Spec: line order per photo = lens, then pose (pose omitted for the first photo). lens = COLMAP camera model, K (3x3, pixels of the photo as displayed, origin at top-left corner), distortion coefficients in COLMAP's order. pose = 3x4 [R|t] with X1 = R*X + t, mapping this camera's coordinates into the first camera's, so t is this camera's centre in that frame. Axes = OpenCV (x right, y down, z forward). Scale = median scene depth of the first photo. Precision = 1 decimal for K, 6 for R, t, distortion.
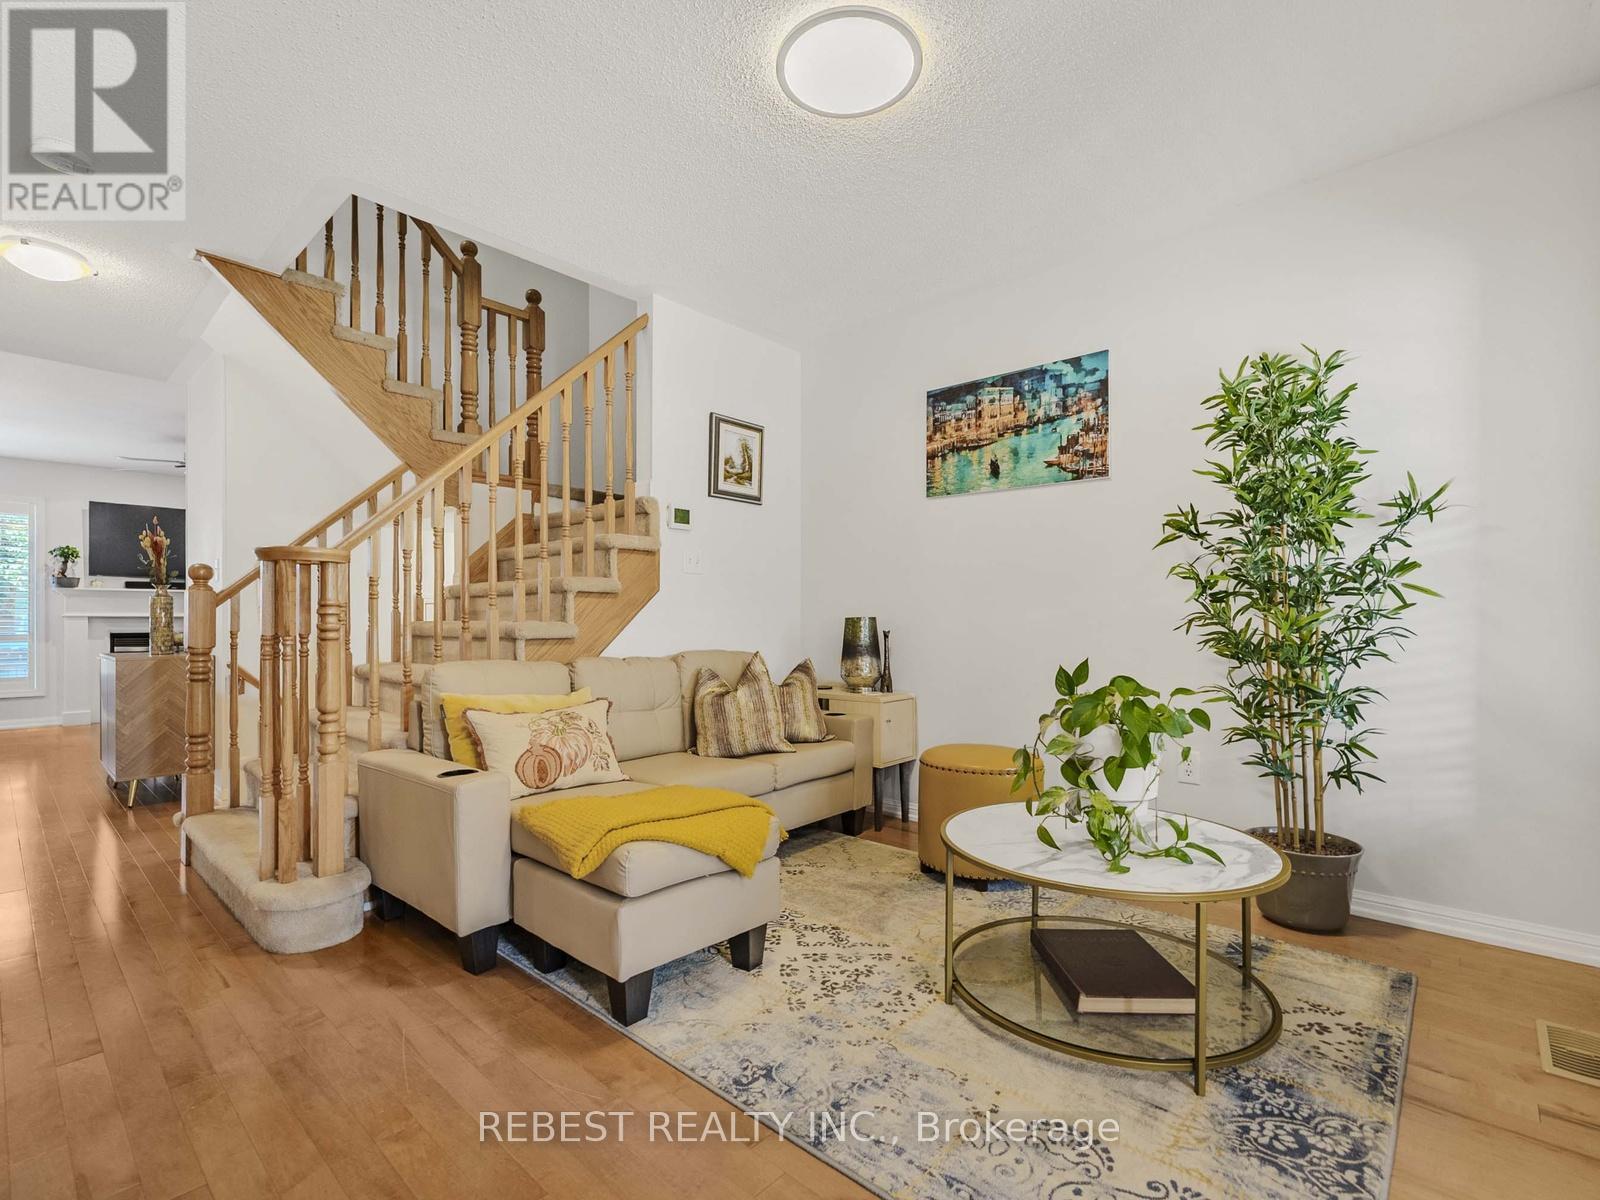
lens RADIAL K [[747.5, 0, 800.8], [0, 747.5, 624.0], [0, 0, 1]] dist [0.003002, 0.000306]
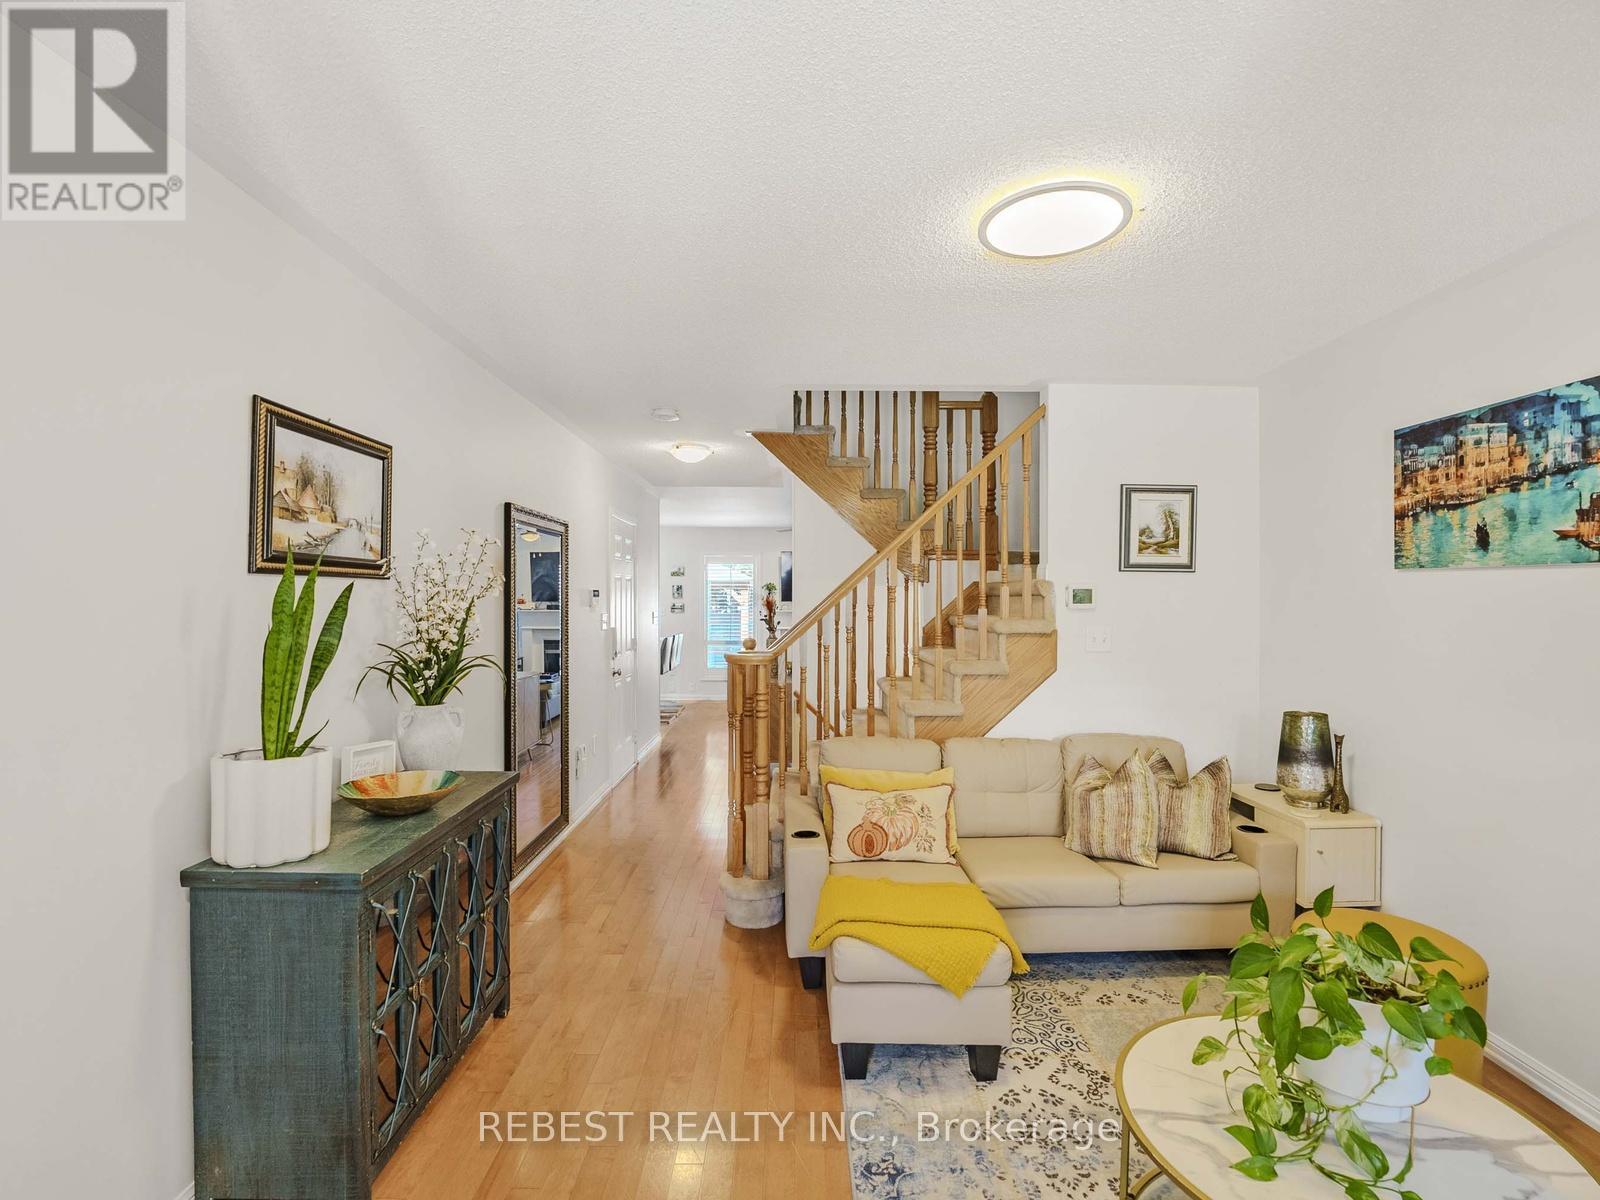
lens RADIAL K [[754.8, 0, 800.0], [0, 754.8, 600.0], [0, 0, 1]] dist [-0.023192, 0.000059]
pose [[0.676101, 0.007170, -0.736774, 0.337099], [-0.007993, 0.999965, 0.002396, -0.143556], [0.736765, 0.004269, 0.676135, 0.047335]]
